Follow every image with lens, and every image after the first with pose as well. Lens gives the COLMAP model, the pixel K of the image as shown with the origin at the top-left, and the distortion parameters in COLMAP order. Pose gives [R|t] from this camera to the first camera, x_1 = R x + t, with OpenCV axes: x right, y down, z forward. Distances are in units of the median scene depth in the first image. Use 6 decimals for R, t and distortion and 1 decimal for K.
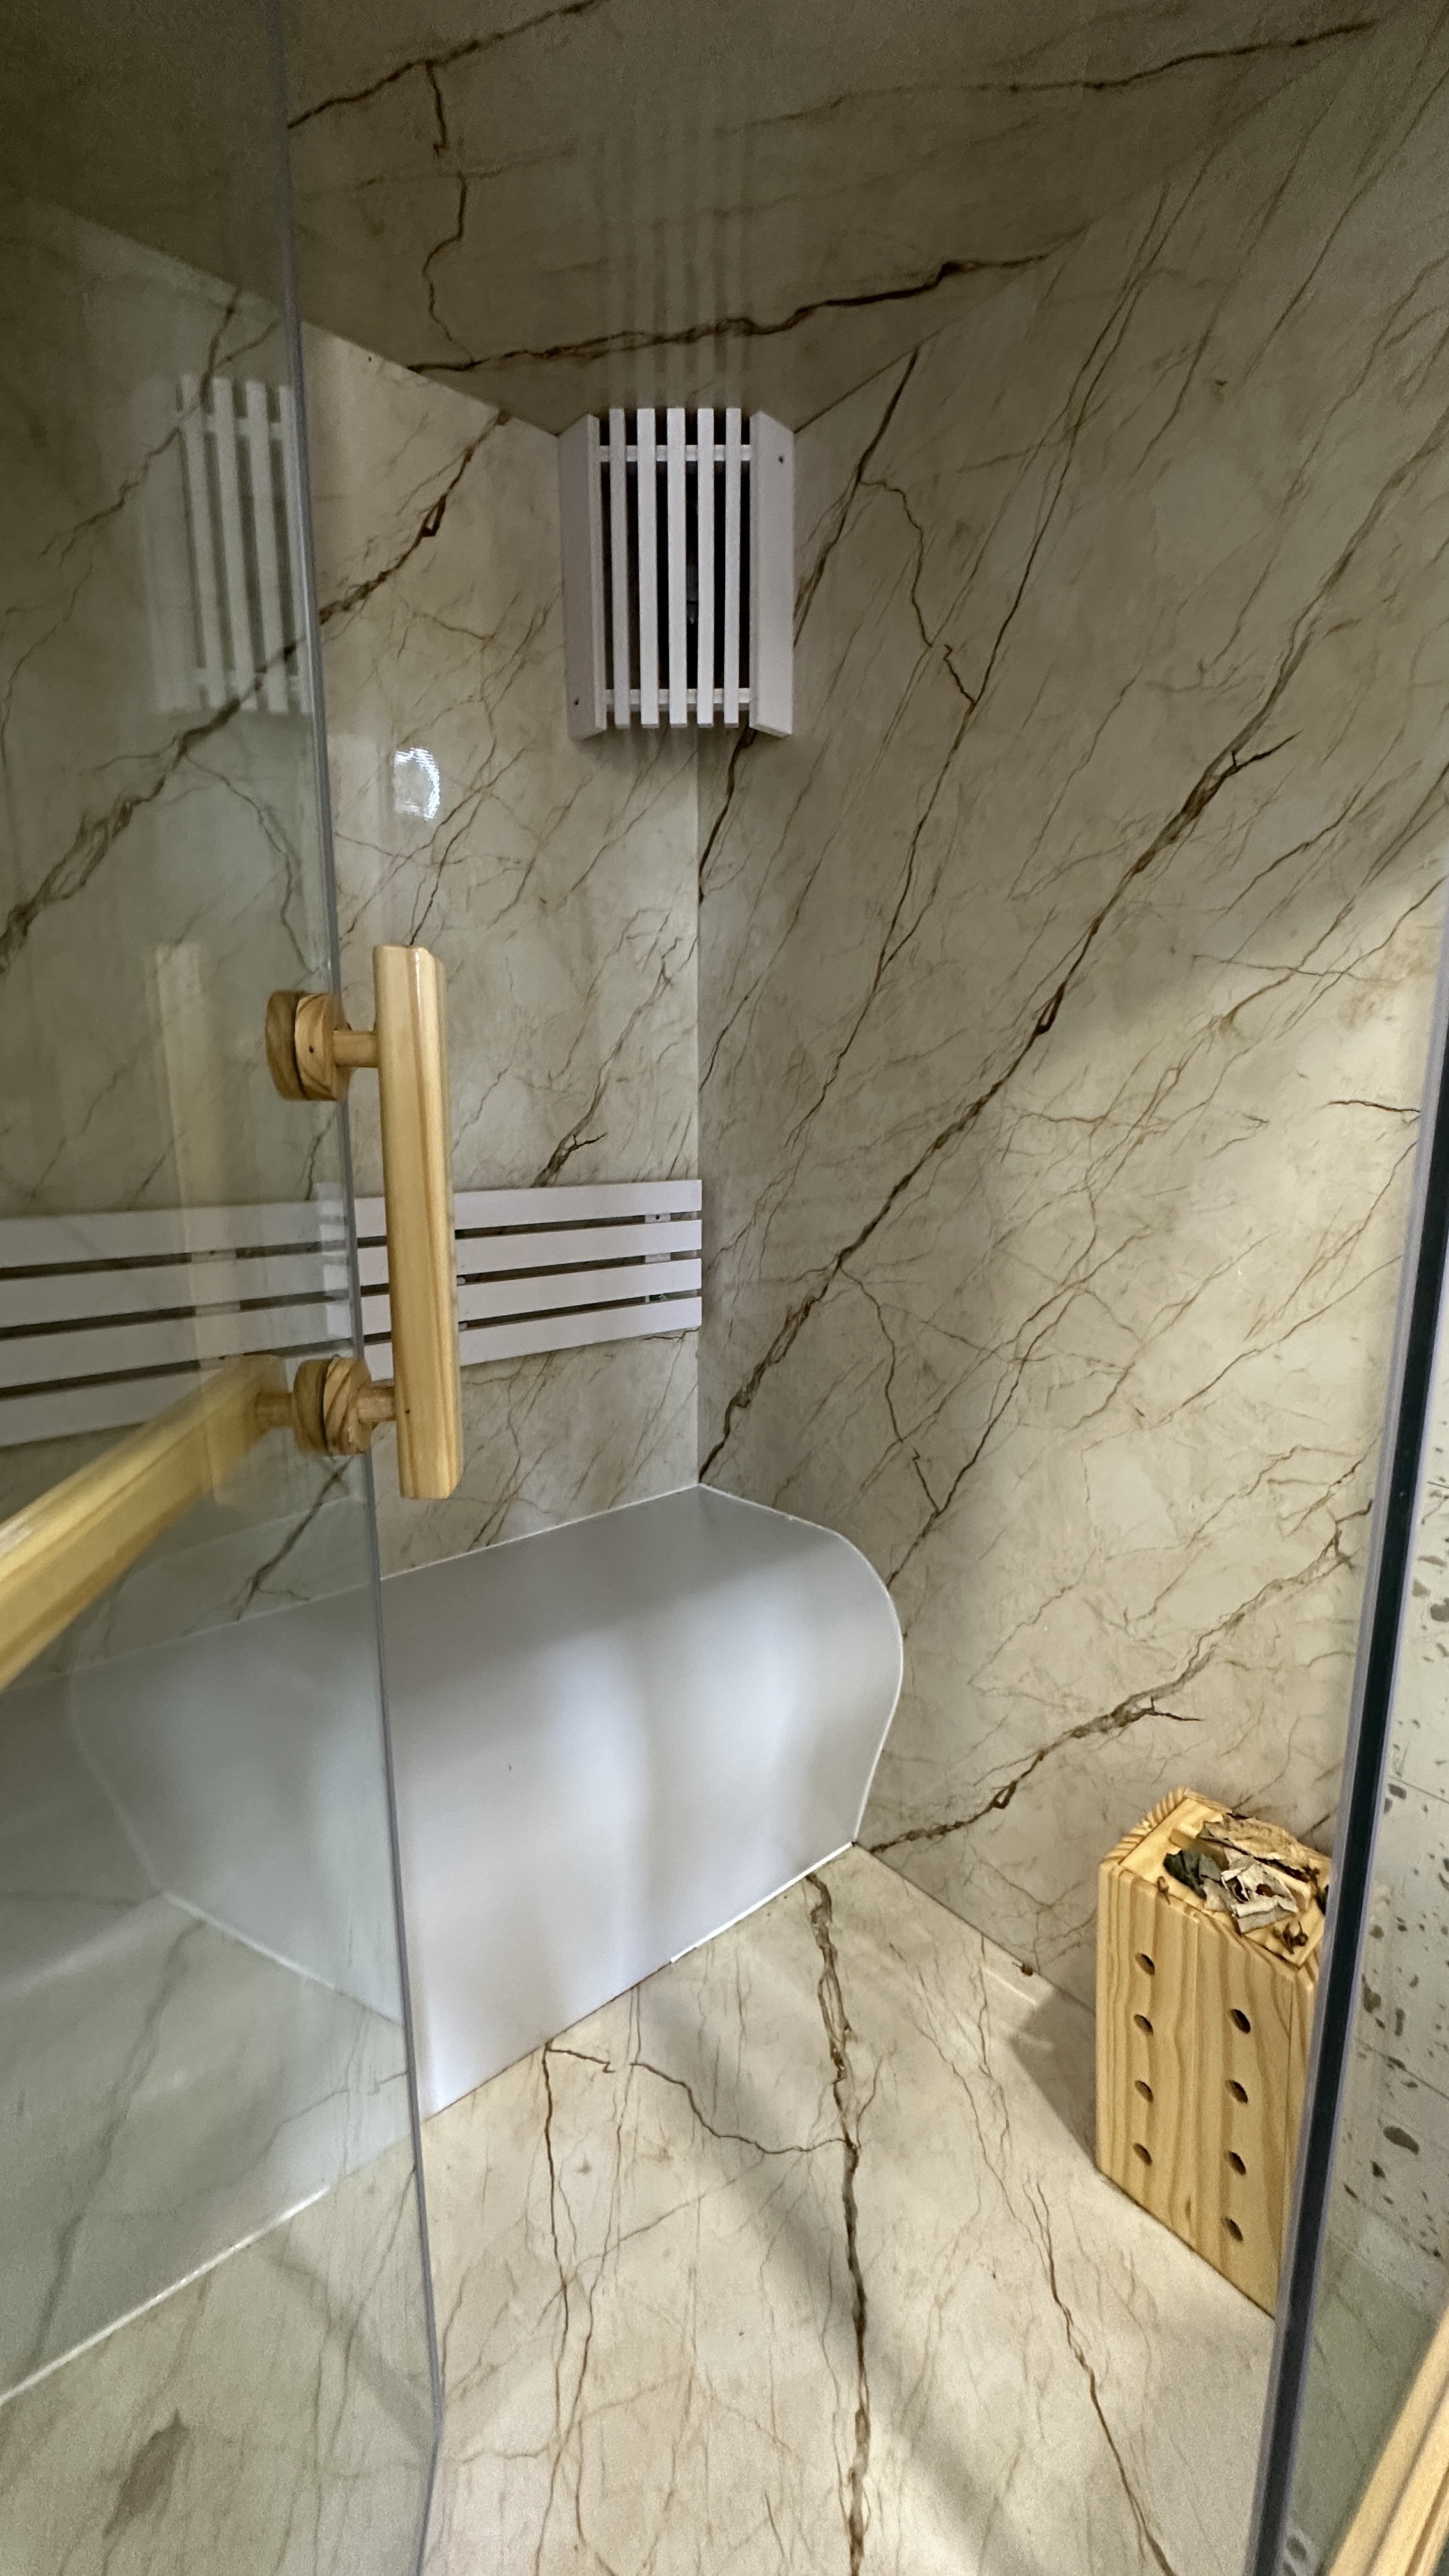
lens RADIAL K [[1031.7, 0, 719.9], [0, 1031.7, 1283.4], [0, 0, 1]] dist [-0.000859, 0.001172]
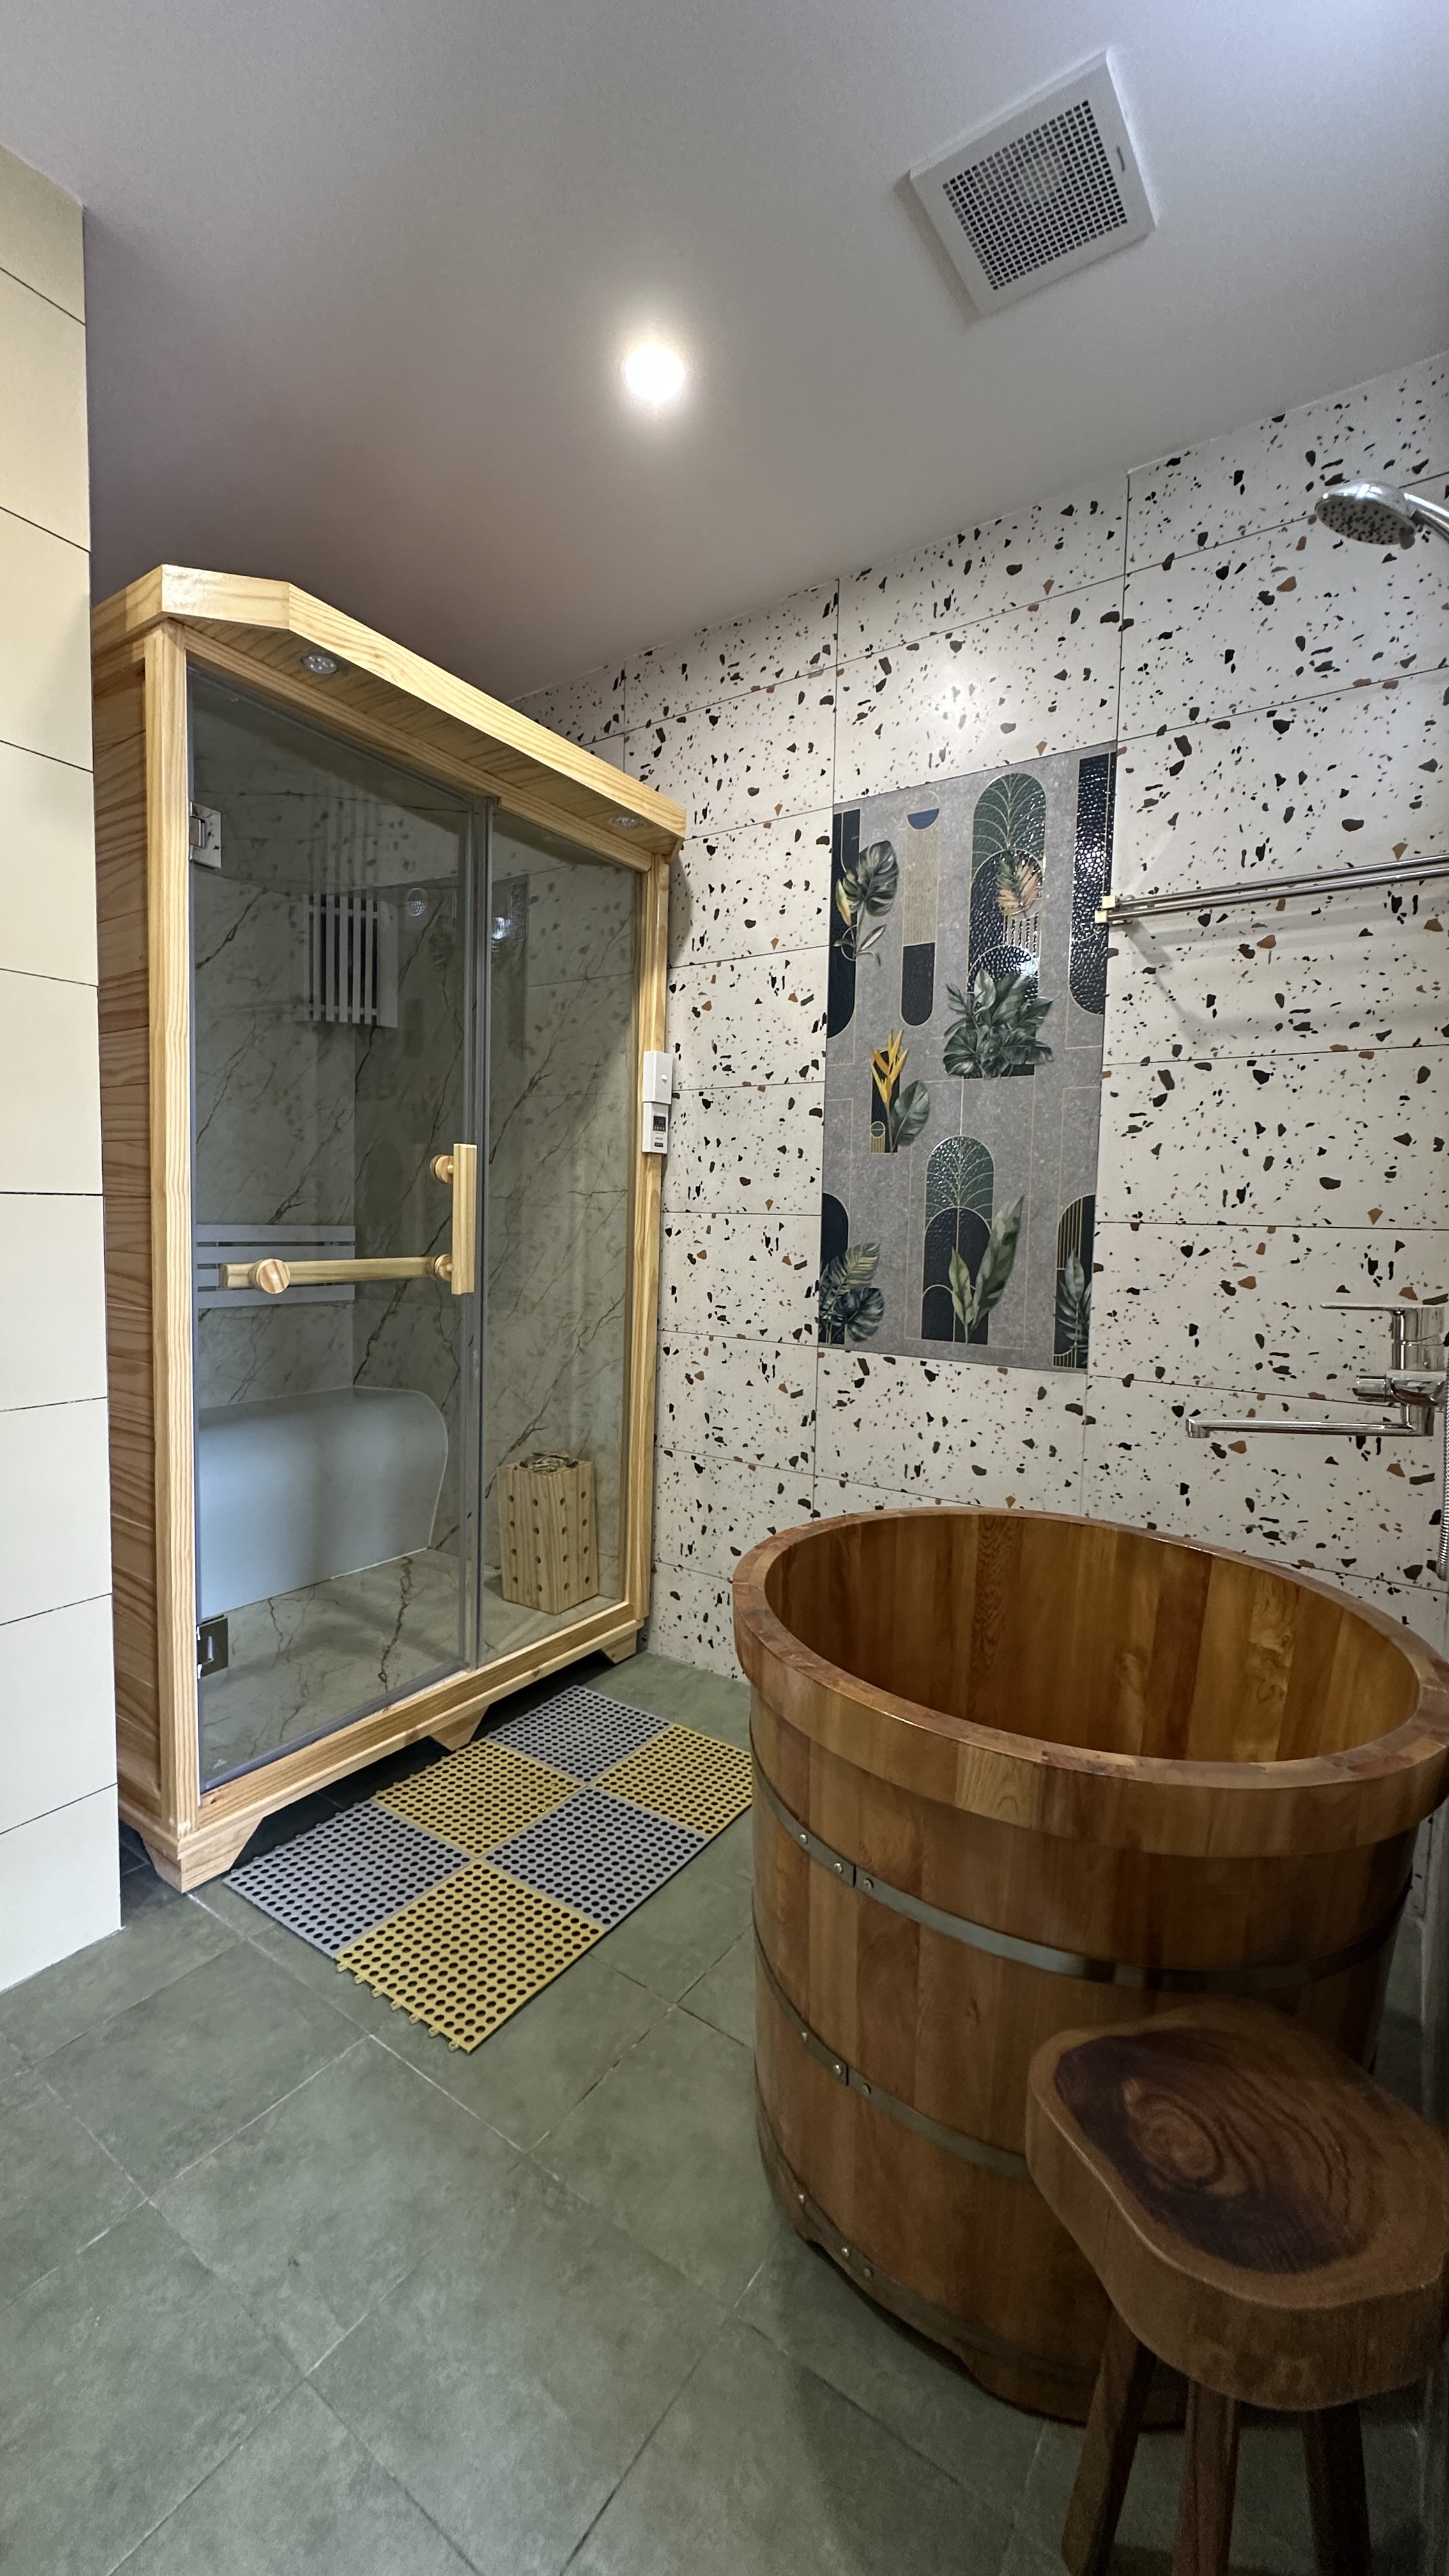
lens RADIAL K [[1031.7, 0, 721.3], [0, 1031.7, 1294.3], [0, 0, 1]] dist [-0.000859, 0.001172]
pose [[0.960982, 0.008611, 0.276476, 0.135518], [0.018726, 0.995197, -0.096085, 0.285914], [-0.275976, 0.097514, 0.956205, -1.332437]]
